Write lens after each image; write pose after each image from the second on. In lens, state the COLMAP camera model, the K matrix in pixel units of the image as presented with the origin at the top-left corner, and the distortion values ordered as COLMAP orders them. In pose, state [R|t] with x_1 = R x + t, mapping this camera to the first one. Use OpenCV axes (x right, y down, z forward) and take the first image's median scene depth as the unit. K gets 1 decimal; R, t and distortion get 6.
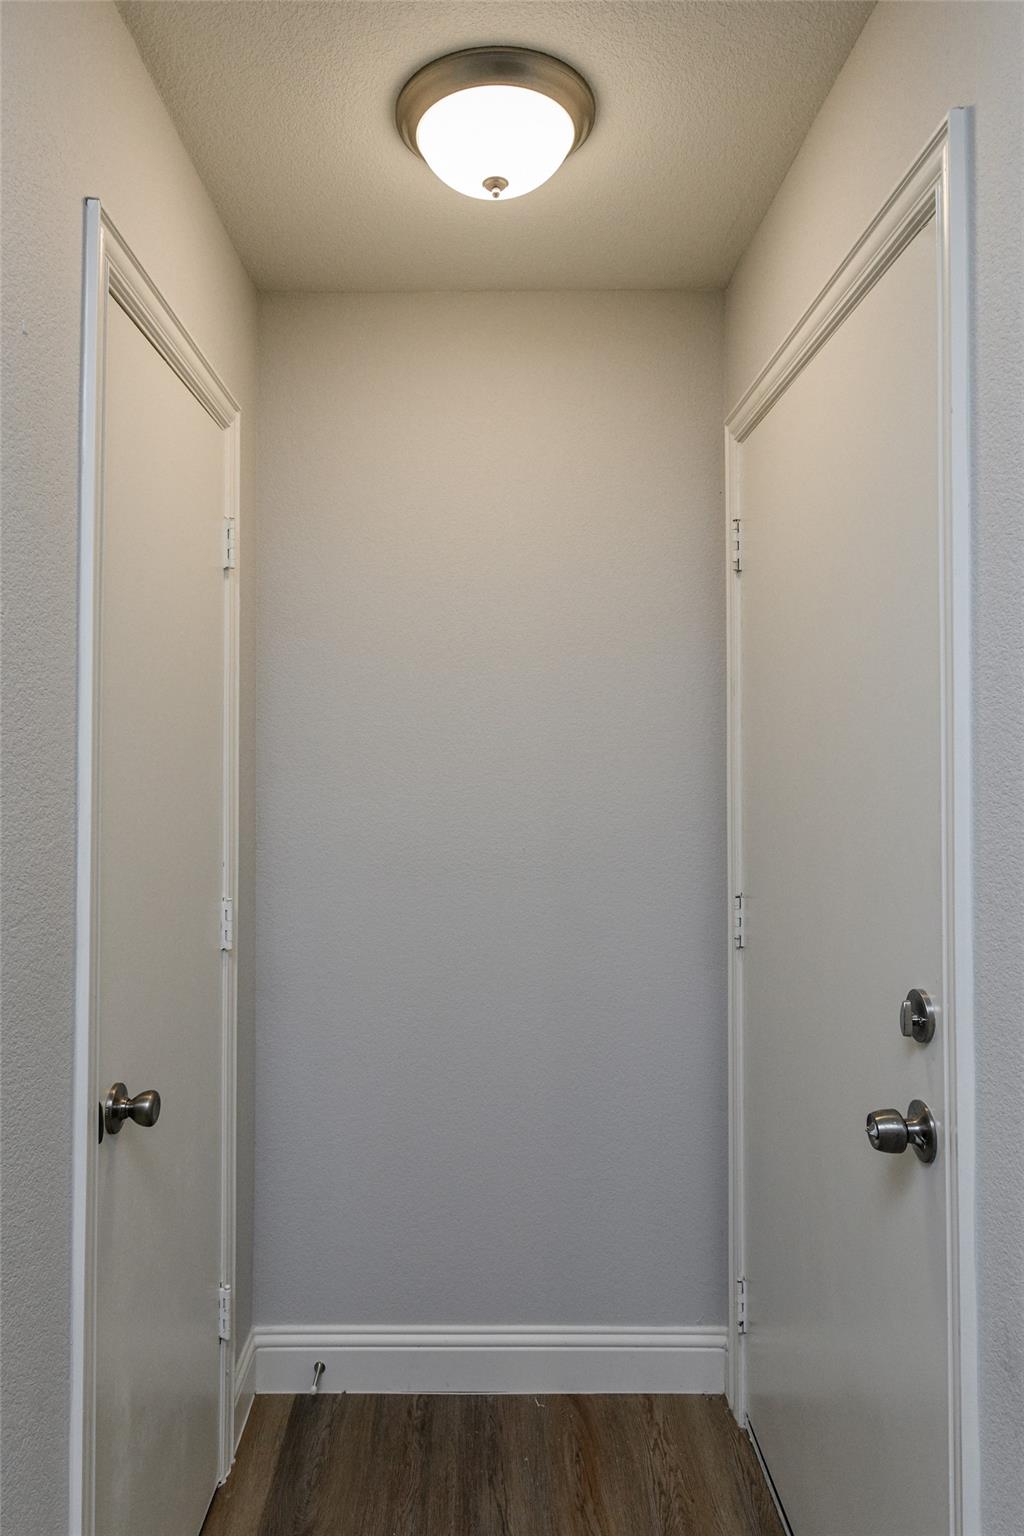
lens RADIAL K [[947.8, 0, 496.3], [0, 947.8, 757.0], [0, 0, 1]] dist [0.027339, 0.000900]
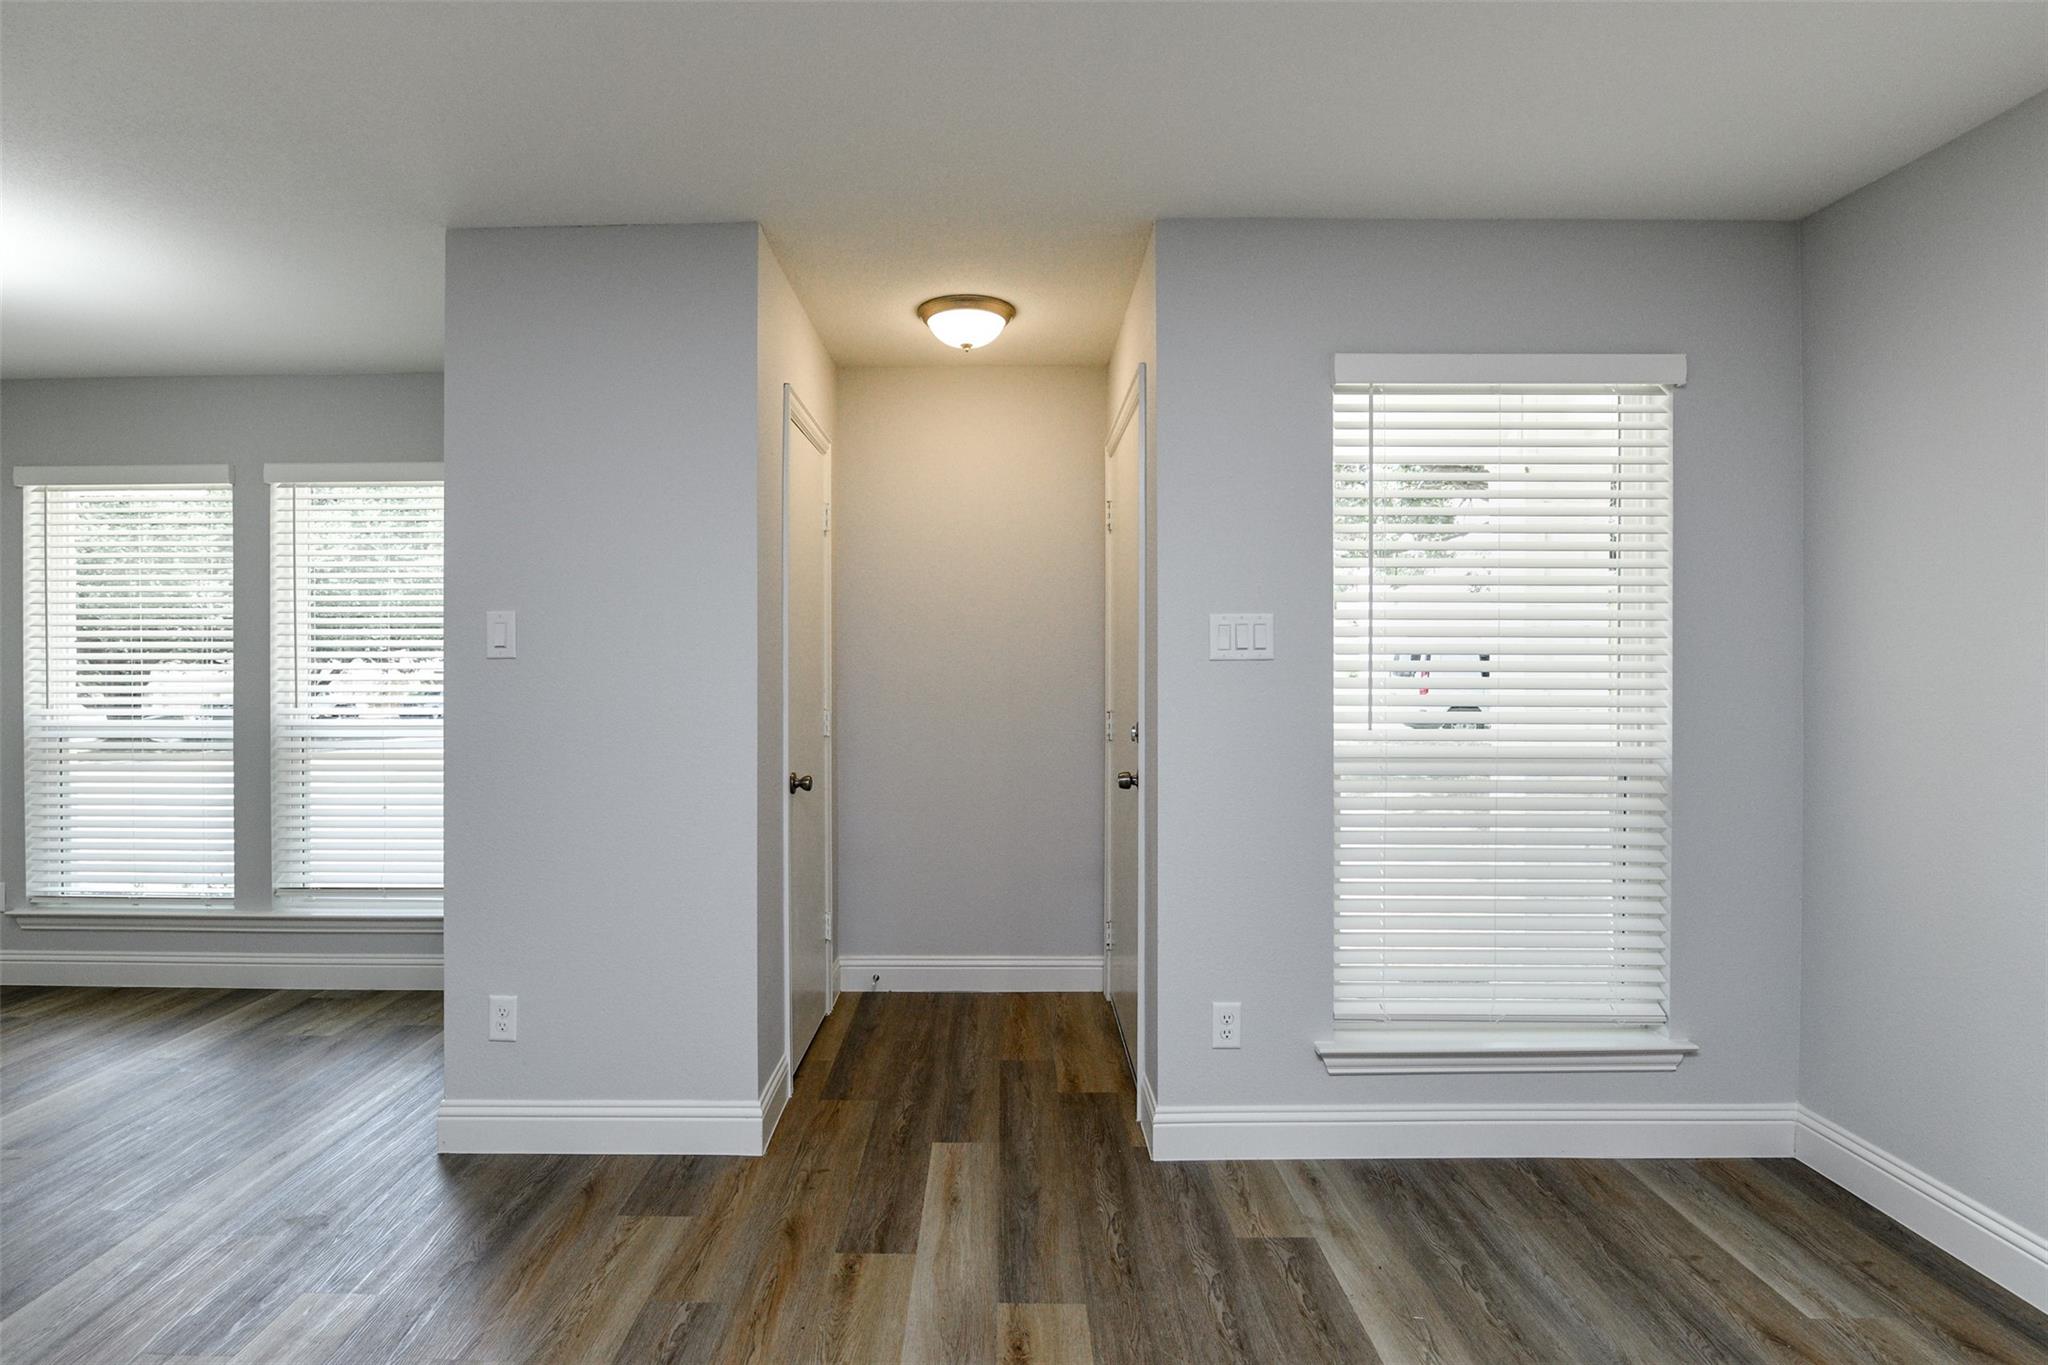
lens RADIAL K [[1007.3, 0, 1020.8], [0, 1007.3, 675.2], [0, 0, 1]] dist [-0.023142, -0.000742]
pose [[0.999996, -0.001818, 0.002024, 0.085939], [0.001813, 0.999995, 0.002767, 0.071874], [-0.002029, -0.002763, 0.999994, -0.896420]]
